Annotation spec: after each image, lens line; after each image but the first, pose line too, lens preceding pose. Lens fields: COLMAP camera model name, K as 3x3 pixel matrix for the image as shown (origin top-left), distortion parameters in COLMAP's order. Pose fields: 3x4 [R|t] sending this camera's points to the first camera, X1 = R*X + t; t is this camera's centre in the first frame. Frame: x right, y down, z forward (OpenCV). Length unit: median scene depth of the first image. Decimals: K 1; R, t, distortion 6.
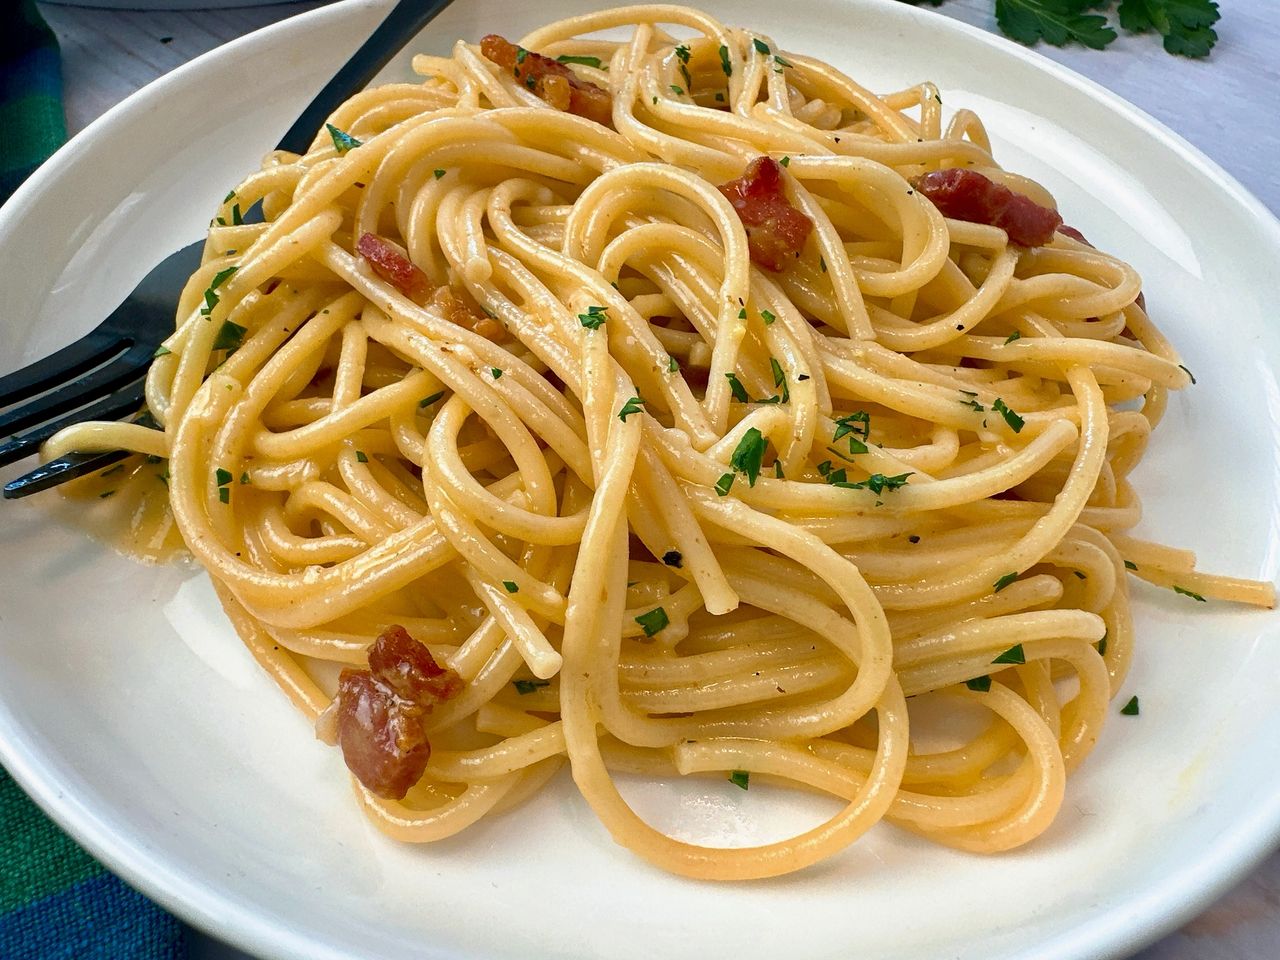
lens RADIAL K [[879.9, 0, 640.0], [0, 879.9, 480.0], [0, 0, 1]] dist [-0.008552, 0.003252]
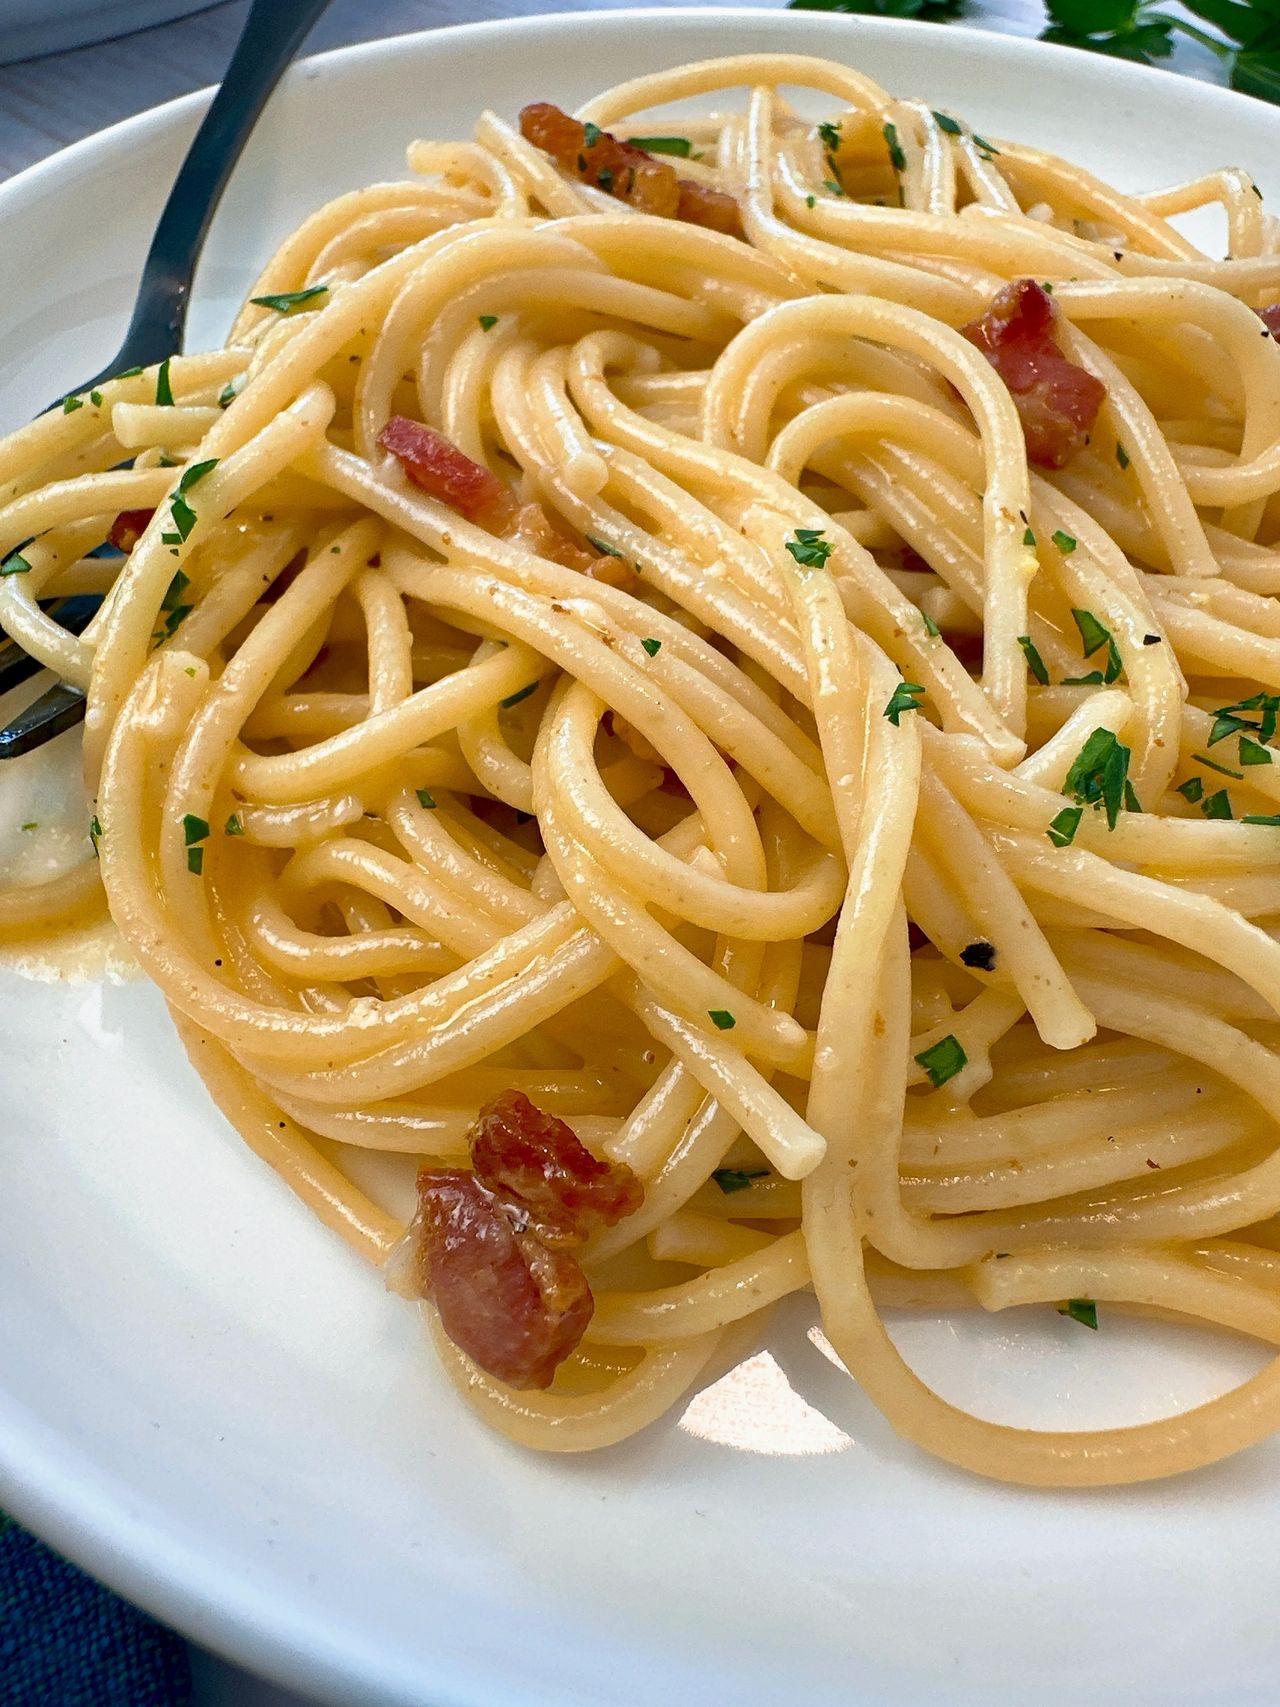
lens RADIAL K [[1173.4, 0, 671.8], [0, 1173.4, 858.6], [0, 0, 1]] dist [-0.008552, 0.003252]
pose [[0.999064, -0.034274, 0.026402, -0.166258], [0.032736, 0.997859, 0.056624, -0.023540], [-0.028286, -0.055707, 0.998046, 0.203296]]
